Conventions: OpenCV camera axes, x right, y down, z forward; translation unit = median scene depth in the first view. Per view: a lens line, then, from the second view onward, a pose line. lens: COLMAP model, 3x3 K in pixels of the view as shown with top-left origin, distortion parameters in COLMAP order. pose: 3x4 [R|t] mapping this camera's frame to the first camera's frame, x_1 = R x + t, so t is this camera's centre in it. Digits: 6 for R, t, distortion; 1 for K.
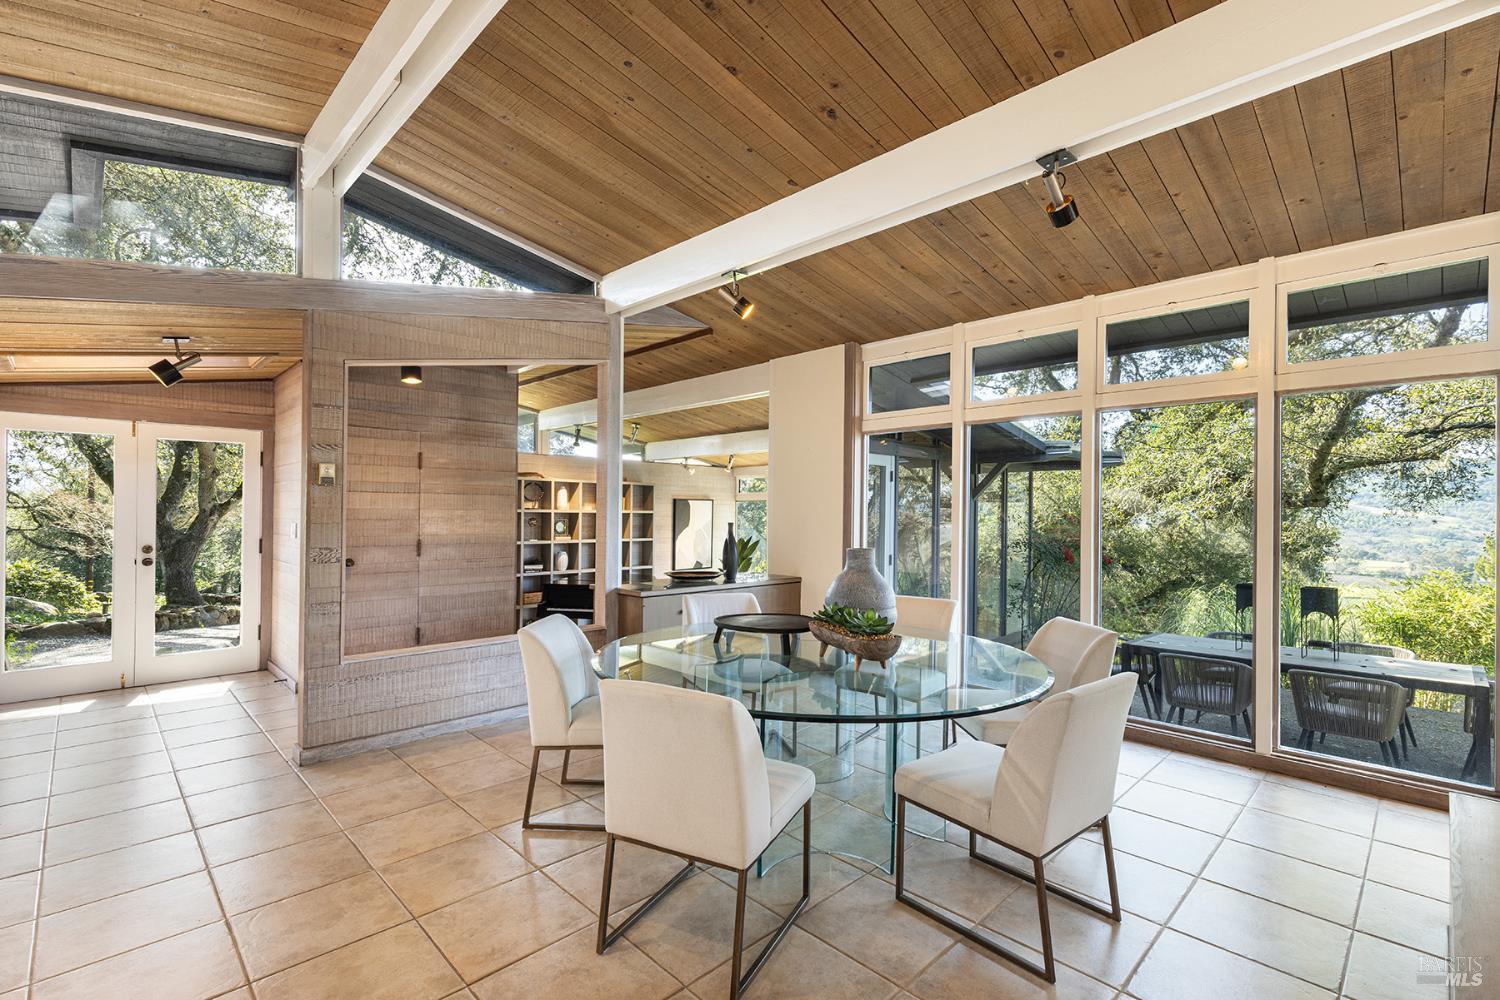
lens RADIAL K [[684.1, 0, 750.0], [0, 684.1, 500.0], [0, 0, 1]] dist [0.004315, 0.000340]
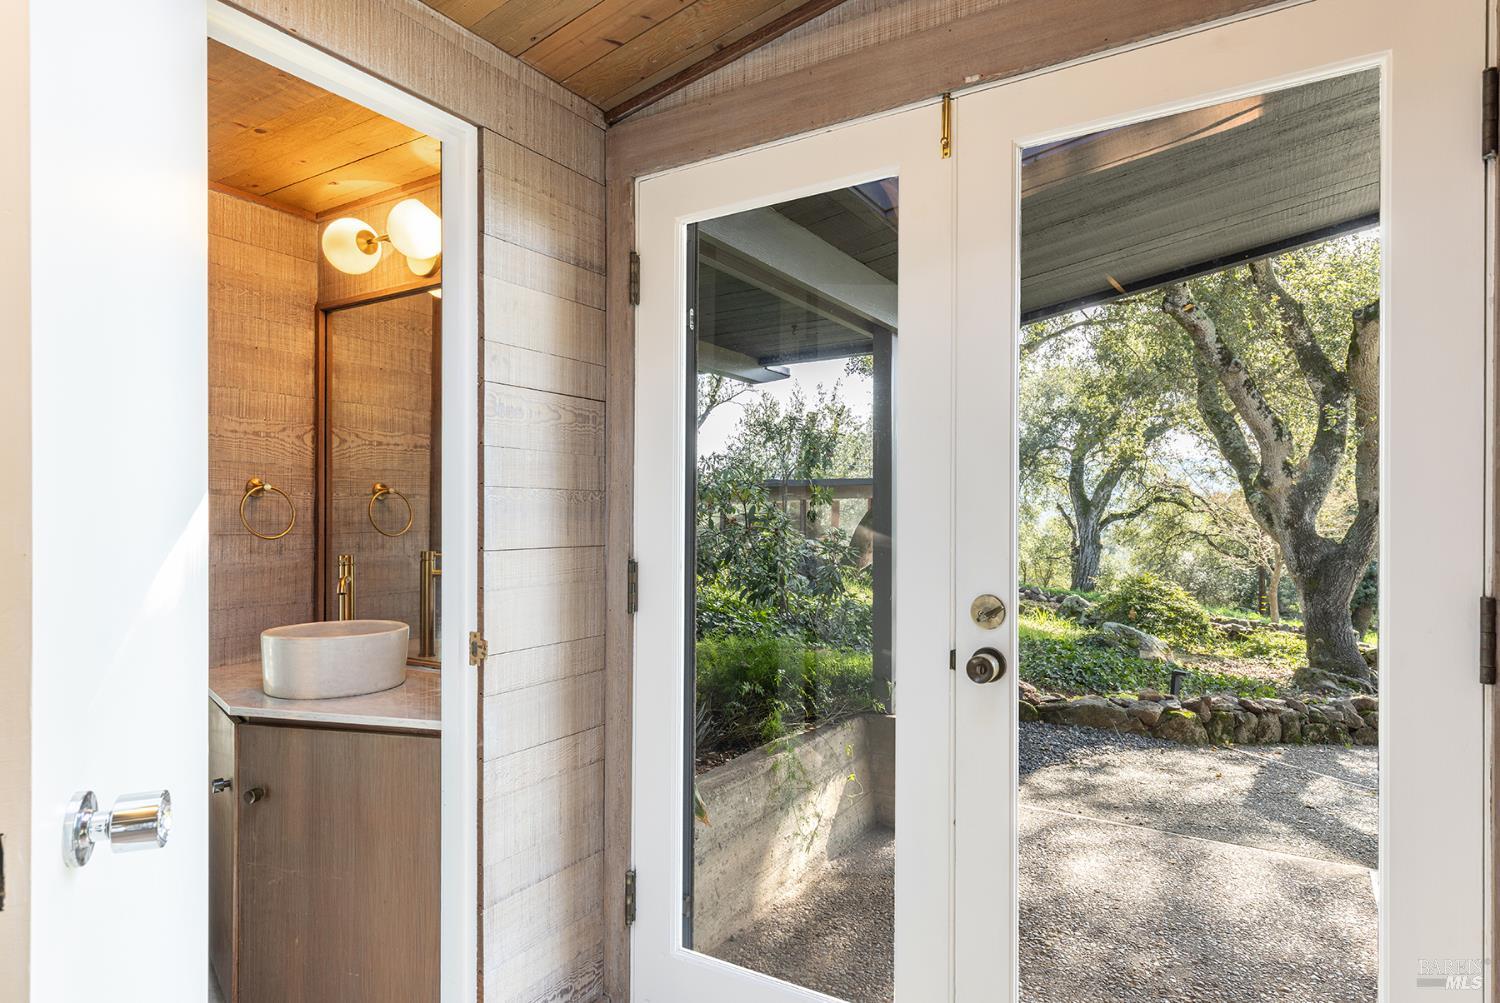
lens RADIAL K [[841.7, 0, 750.0], [0, 841.7, 501.5], [0, 0, 1]] dist [-0.001288, -0.000297]
pose [[0.236855, -0.014397, -0.971438, -0.273492], [0.010239, 0.999872, -0.012322, 0.016265], [0.971491, -0.007028, 0.236972, 0.378461]]
